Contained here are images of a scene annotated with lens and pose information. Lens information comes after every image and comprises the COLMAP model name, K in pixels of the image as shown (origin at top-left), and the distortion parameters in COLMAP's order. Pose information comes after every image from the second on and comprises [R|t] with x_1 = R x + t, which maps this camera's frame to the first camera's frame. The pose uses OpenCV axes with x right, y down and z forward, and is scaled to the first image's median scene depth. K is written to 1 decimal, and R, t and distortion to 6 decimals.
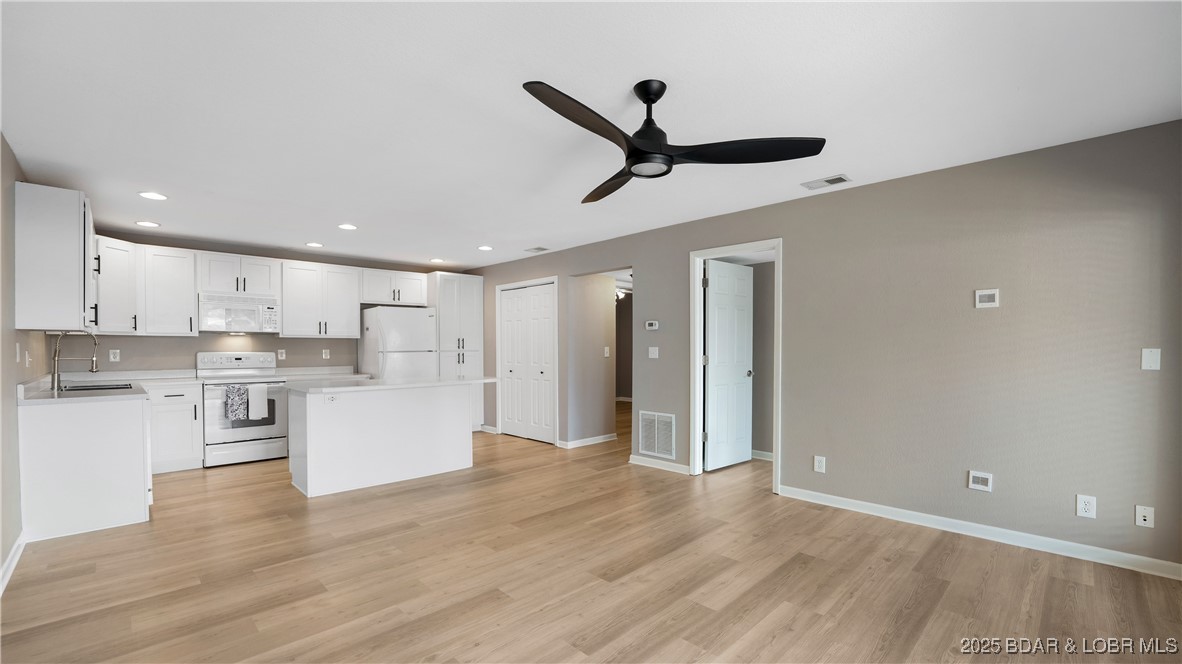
lens RADIAL K [[482.1, 0, 582.8], [0, 482.1, 347.2], [0, 0, 1]] dist [-0.025302, 0.000017]
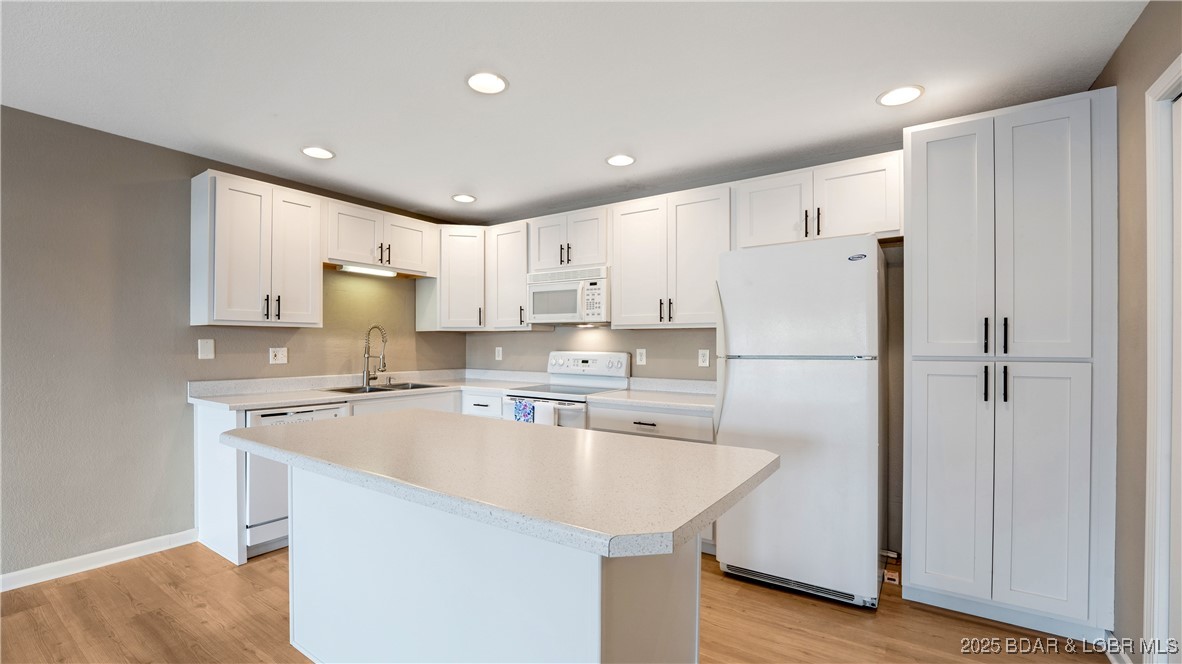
lens RADIAL K [[498.7, 0, 591.3], [0, 498.7, 340.8], [0, 0, 1]] dist [-0.019625, 0.000026]
pose [[0.206880, -0.005312, -0.978352, -0.002790], [-0.002944, 0.999977, -0.006052, -0.001732], [0.978362, 0.004132, 0.206860, 0.895896]]
